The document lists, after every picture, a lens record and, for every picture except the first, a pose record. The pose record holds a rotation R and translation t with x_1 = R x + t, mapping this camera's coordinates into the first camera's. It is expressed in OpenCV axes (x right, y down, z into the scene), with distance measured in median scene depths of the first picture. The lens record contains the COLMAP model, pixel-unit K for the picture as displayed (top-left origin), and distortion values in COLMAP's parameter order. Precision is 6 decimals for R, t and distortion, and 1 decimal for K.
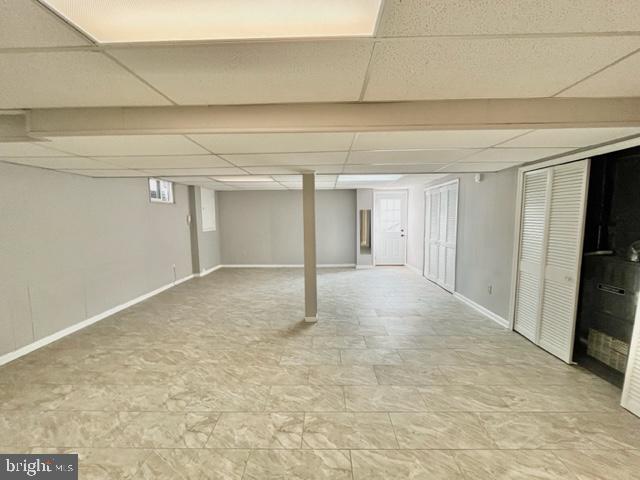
lens RADIAL K [[258.9, 0, 322.0], [0, 258.9, 243.5], [0, 0, 1]] dist [-0.001010, 0.000360]
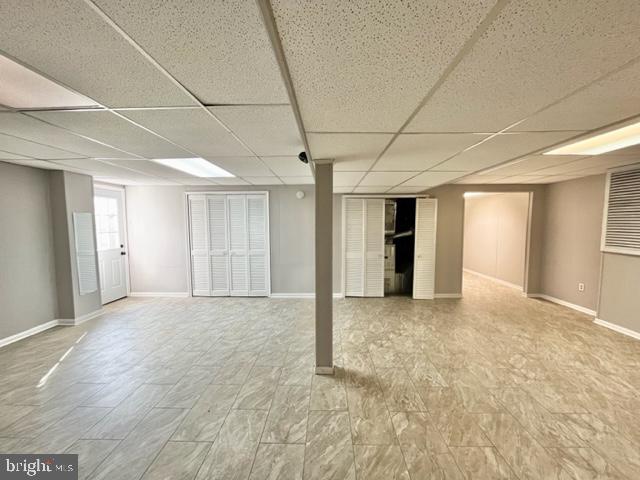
lens RADIAL K [[258.9, 0, 321.4], [0, 258.9, 239.7], [0, 0, 1]] dist [-0.001010, 0.000360]
pose [[0.008004, -0.055080, 0.998450, -0.971209], [0.103977, 0.993115, 0.053952, -0.133029], [-0.994547, 0.103384, 0.013676, 1.277241]]
